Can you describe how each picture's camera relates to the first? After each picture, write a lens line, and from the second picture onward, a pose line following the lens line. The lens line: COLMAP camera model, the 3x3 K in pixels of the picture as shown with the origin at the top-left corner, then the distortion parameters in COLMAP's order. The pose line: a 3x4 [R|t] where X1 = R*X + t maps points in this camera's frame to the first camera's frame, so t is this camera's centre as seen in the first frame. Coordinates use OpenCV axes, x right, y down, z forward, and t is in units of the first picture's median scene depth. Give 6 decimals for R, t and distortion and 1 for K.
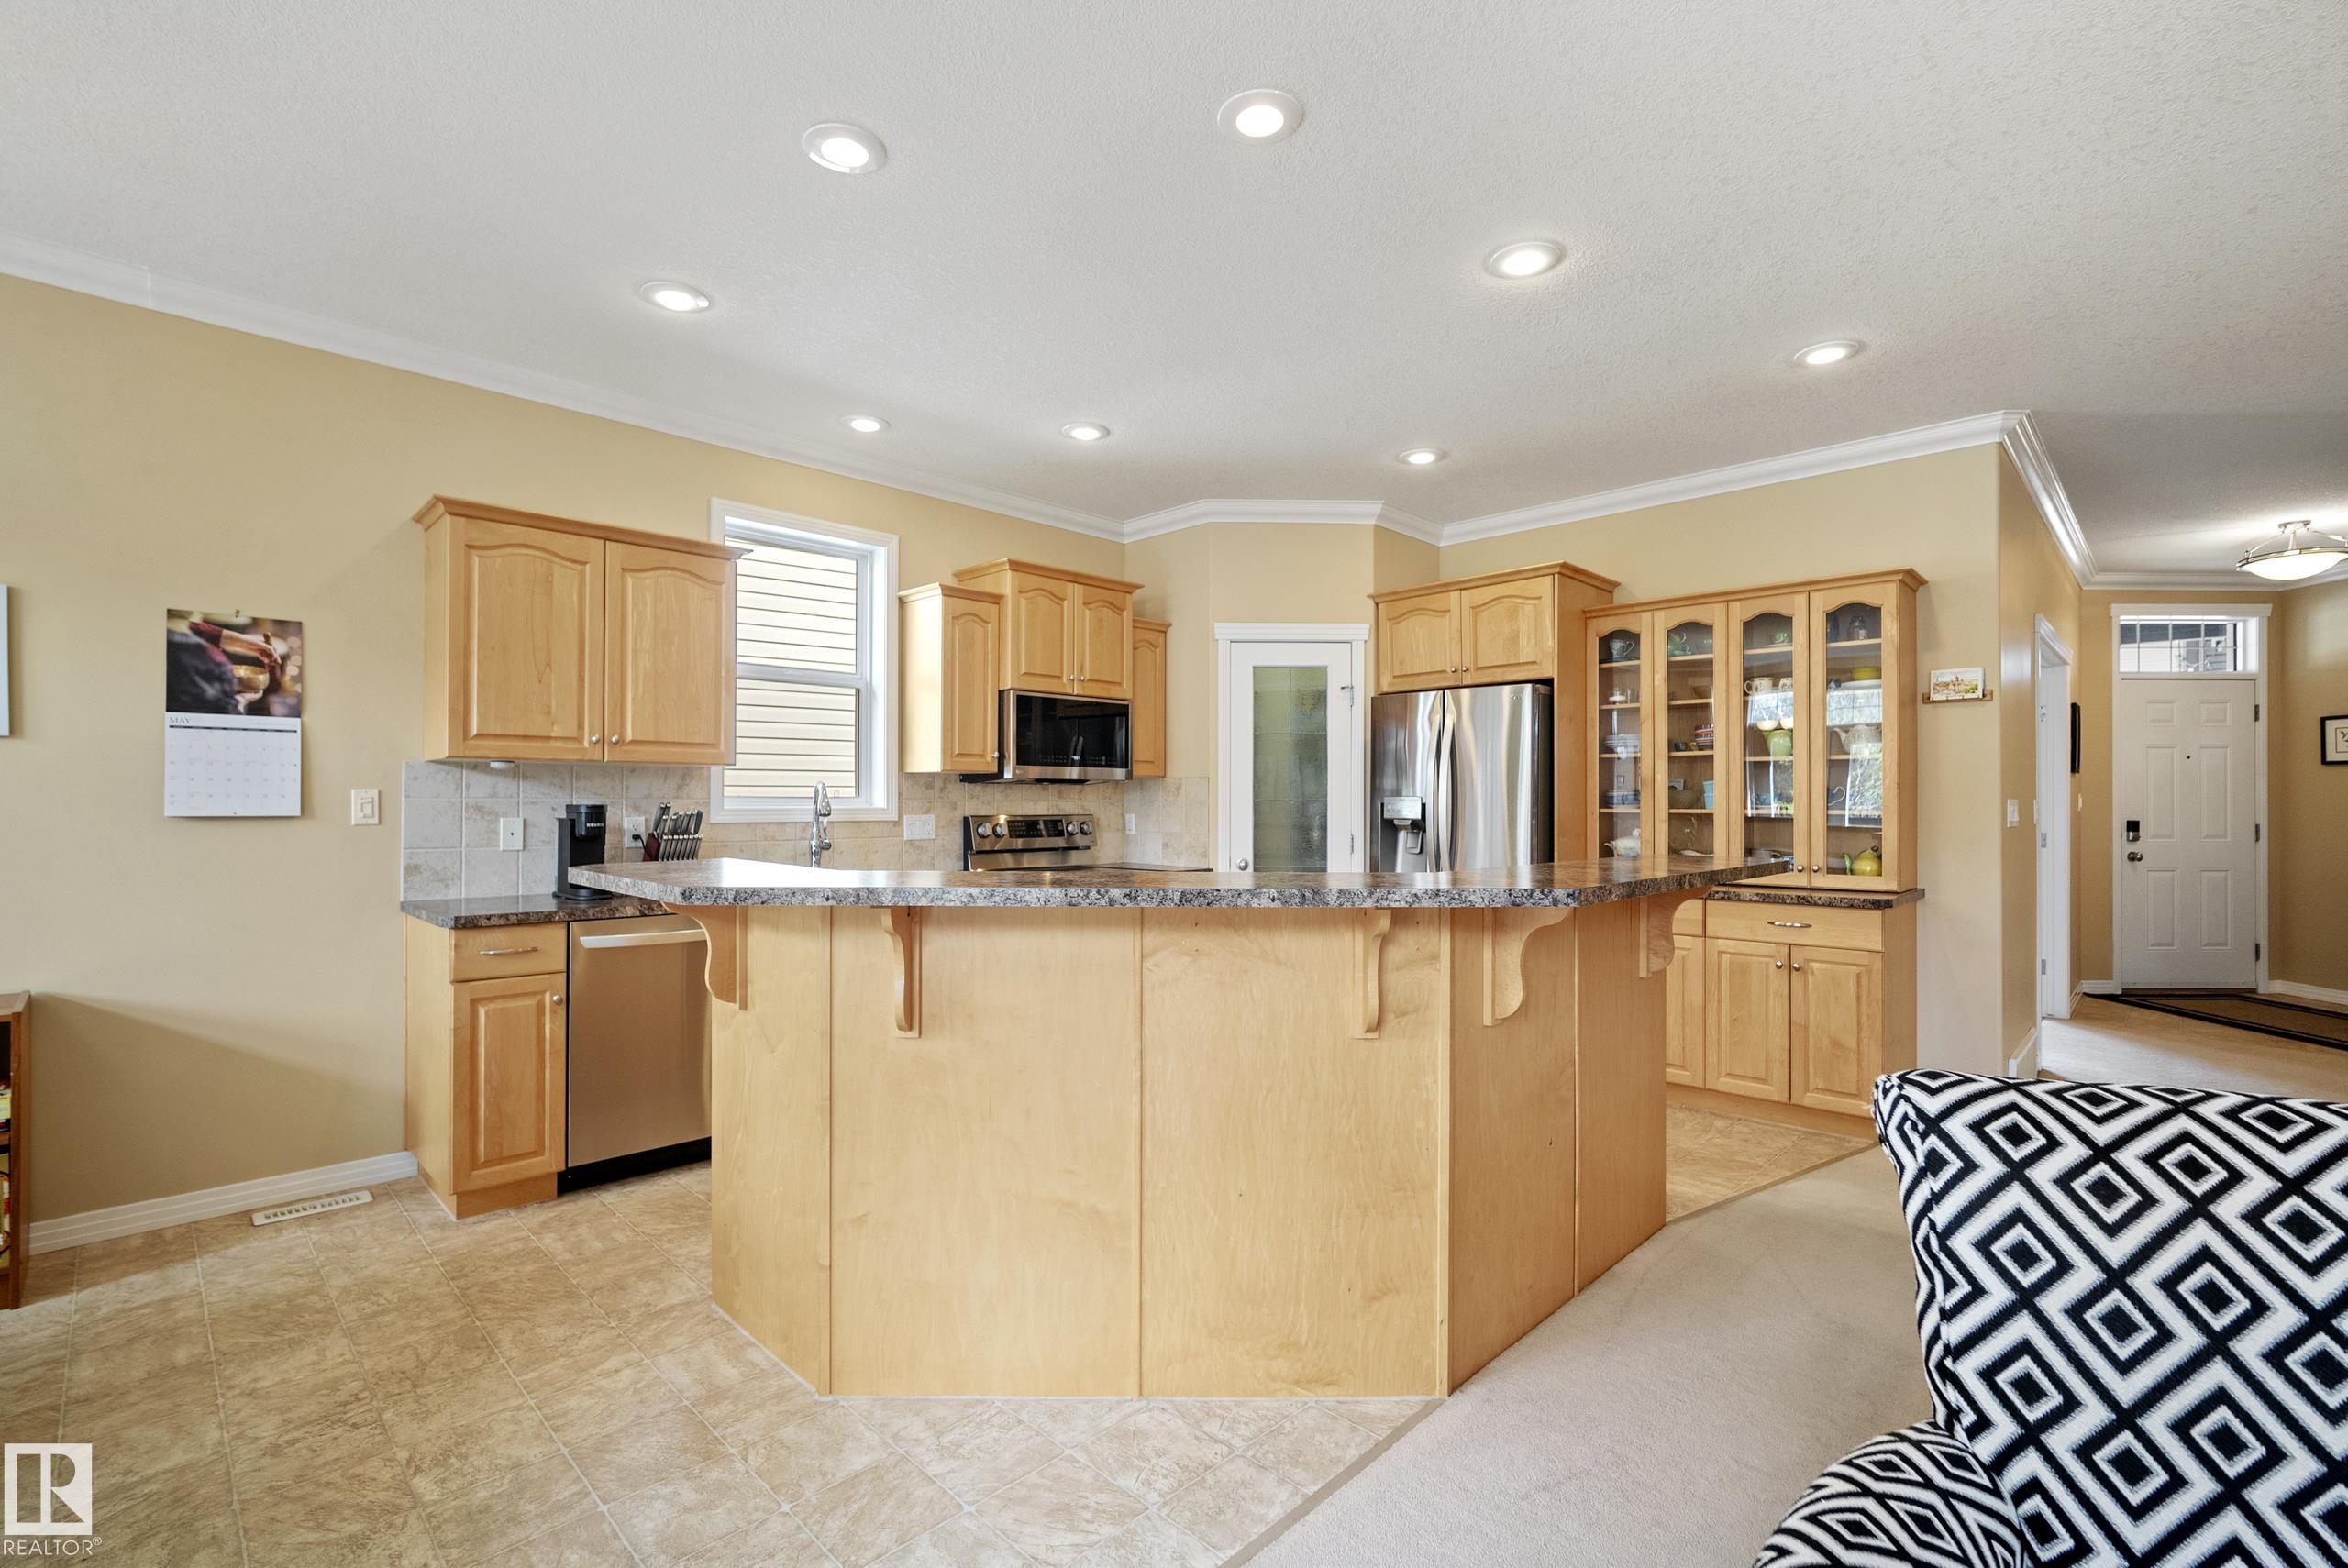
lens RADIAL K [[1063.4, 0, 1152.4], [0, 1063.4, 792.7], [0, 0, 1]] dist [-0.012520, 0.003938]
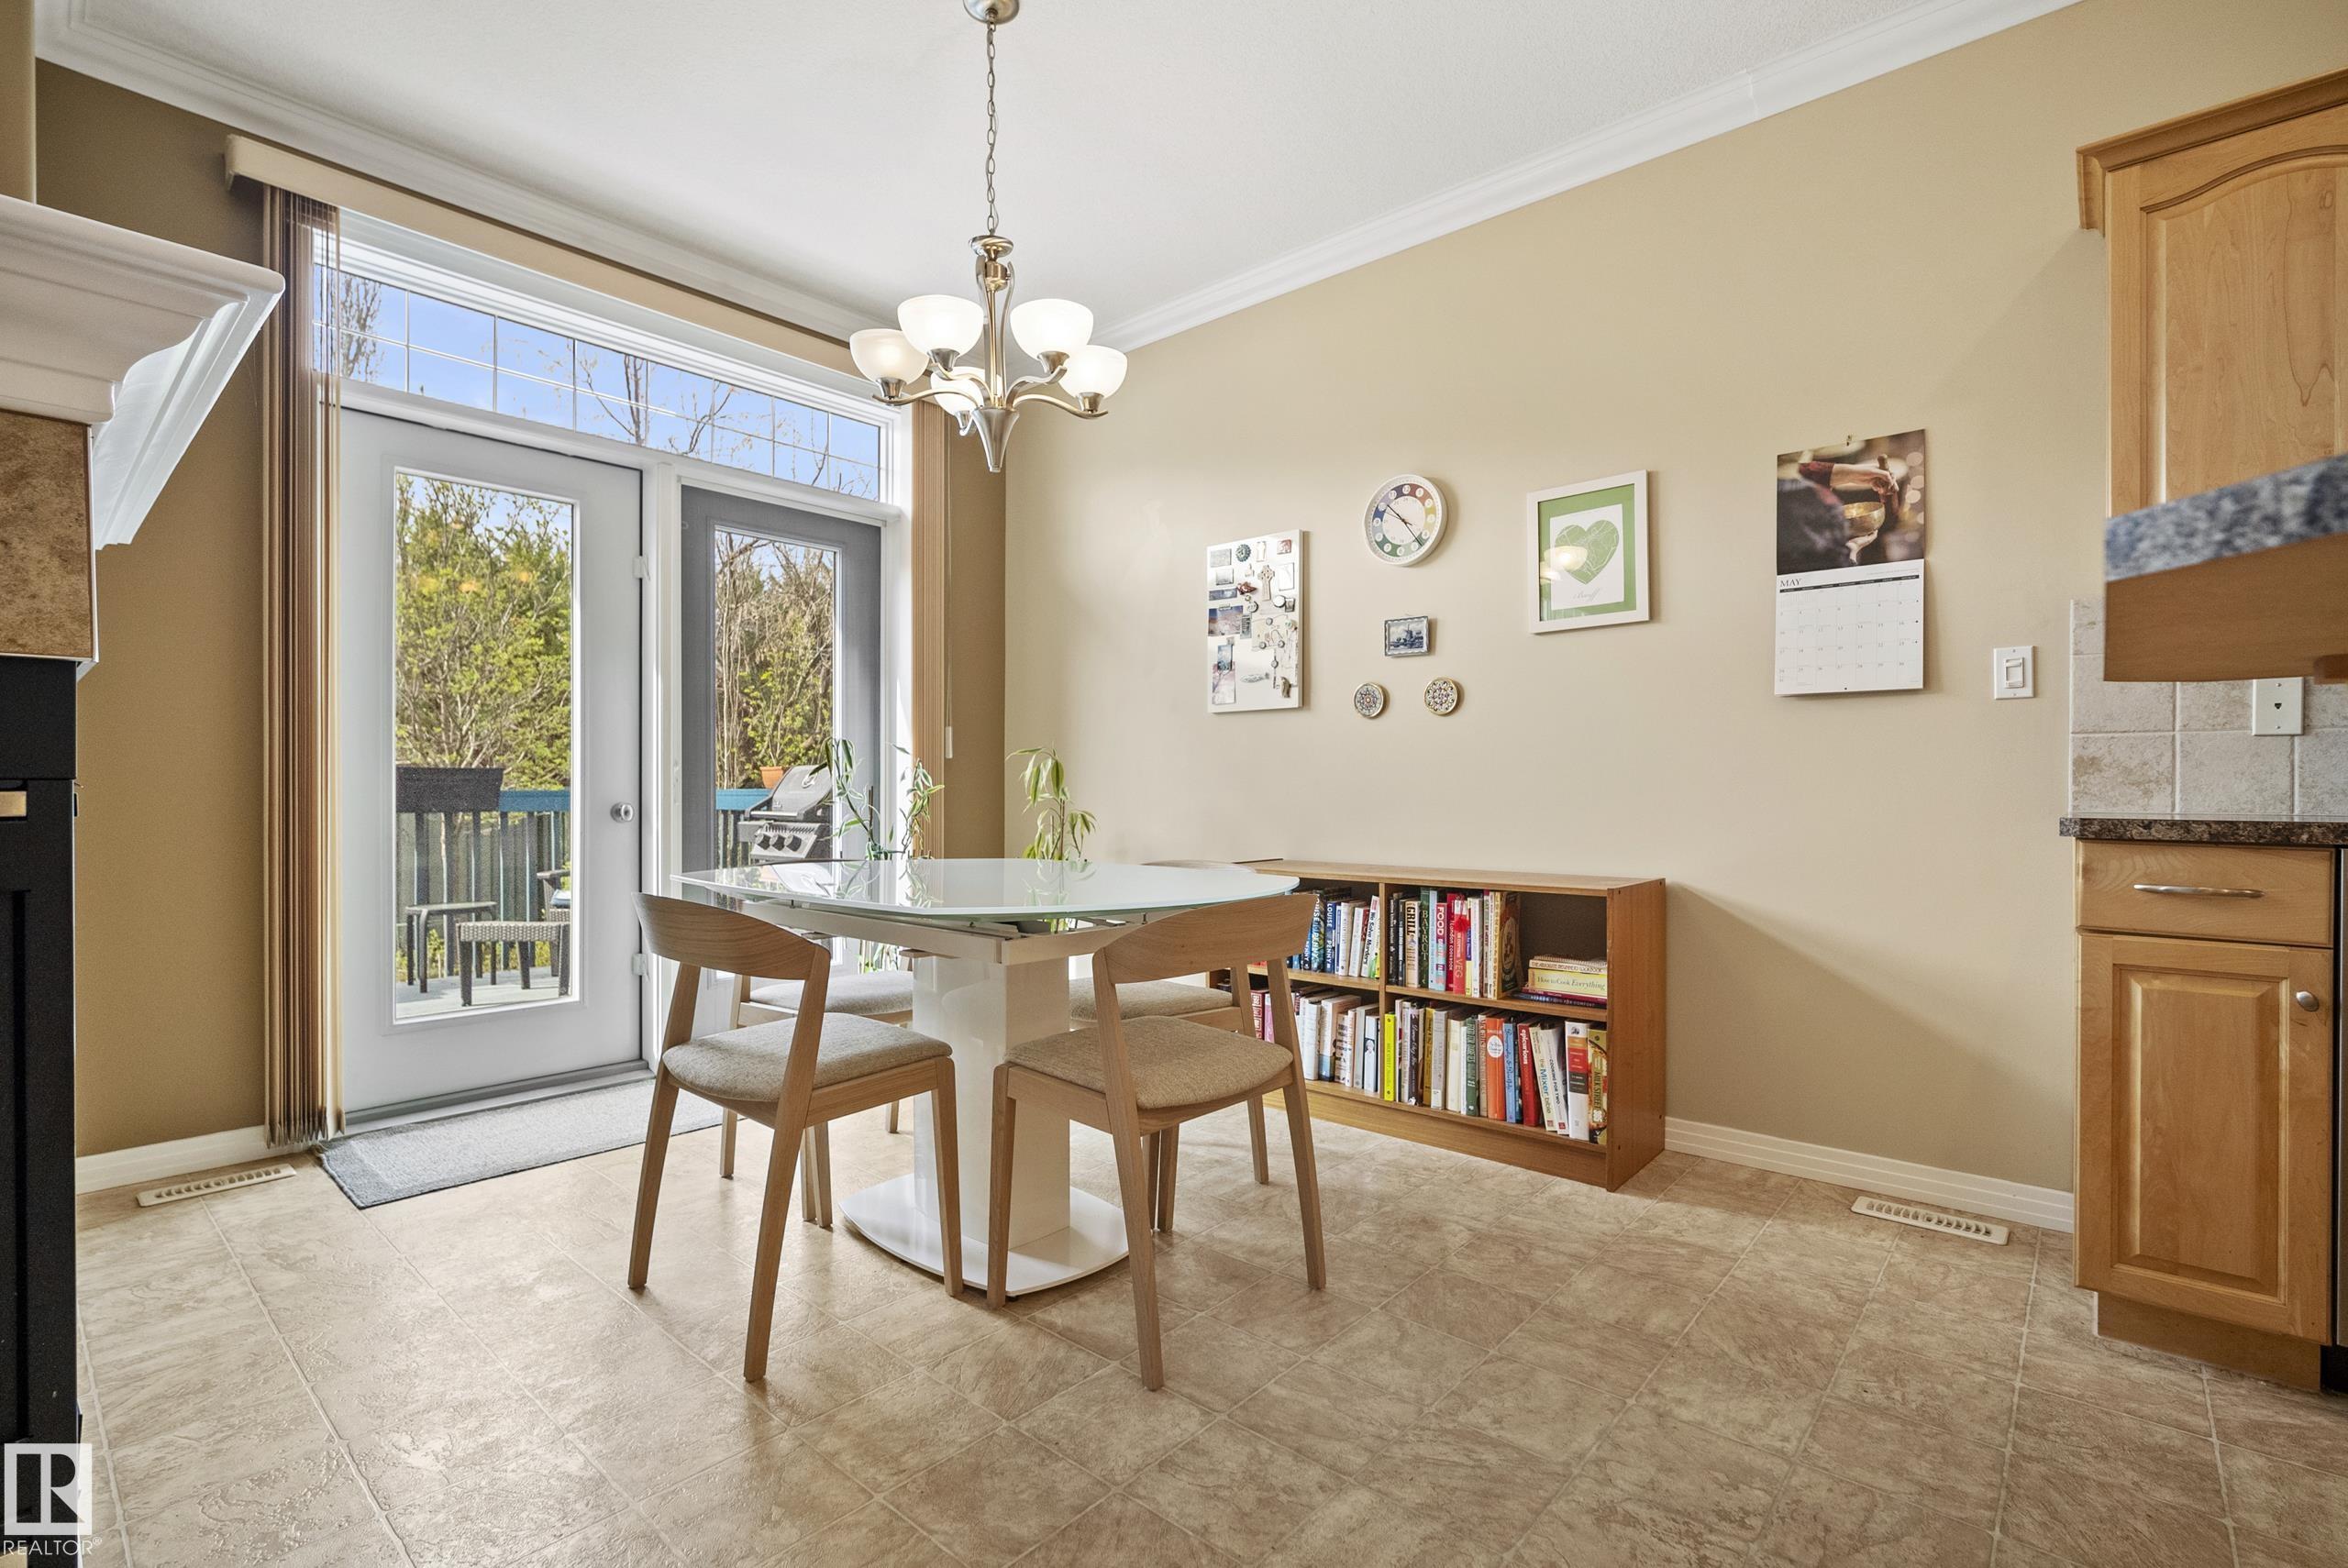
lens RADIAL K [[1063.4, 0, 1185.7], [0, 1063.4, 789.5], [0, 0, 1]] dist [-0.012520, 0.003938]
pose [[0.070890, -0.003013, -0.997480, -0.099565], [0.005771, 0.999980, -0.002610, 0.093418], [0.997467, -0.005572, 0.070906, 0.431792]]
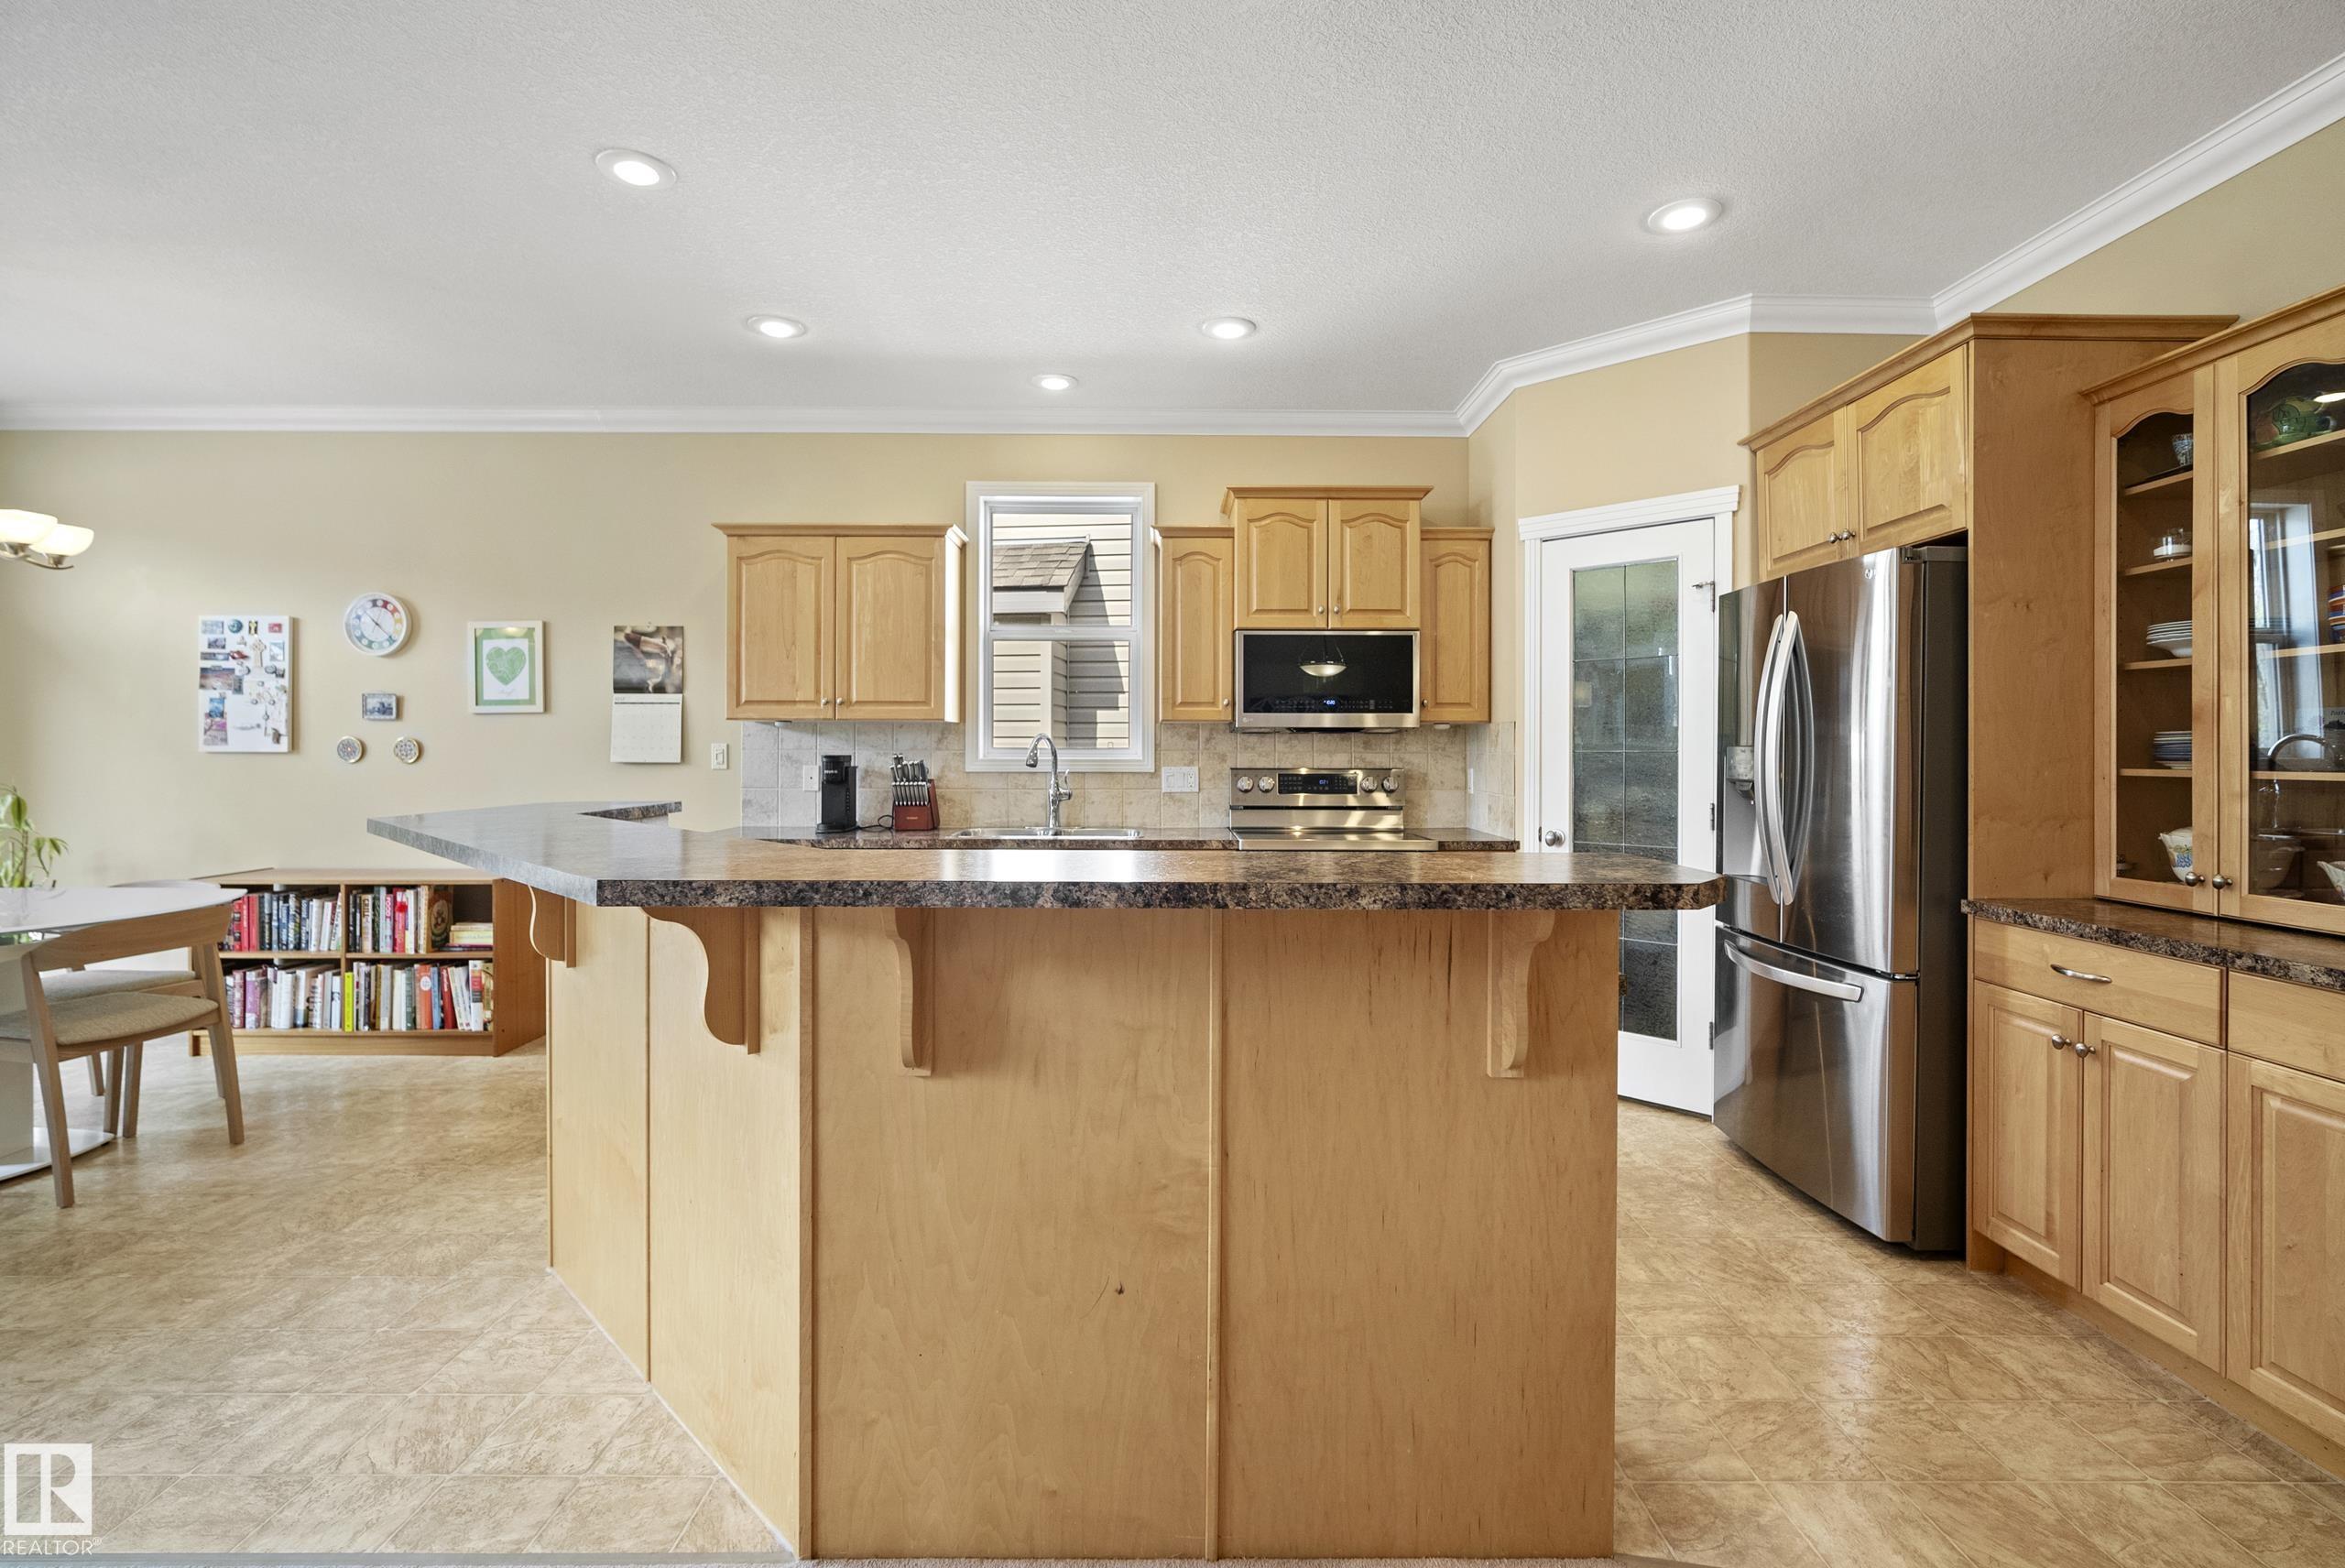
lens RADIAL K [[1062.1, 0, 1180.7], [0, 1062.1, 749.9], [0, 0, 1]] dist [-0.012520, 0.003938]
pose [[0.707919, -0.001333, -0.706292, 0.691473], [0.004583, 0.999986, 0.002706, 0.004061], [0.706278, -0.005153, 0.707915, 0.469331]]
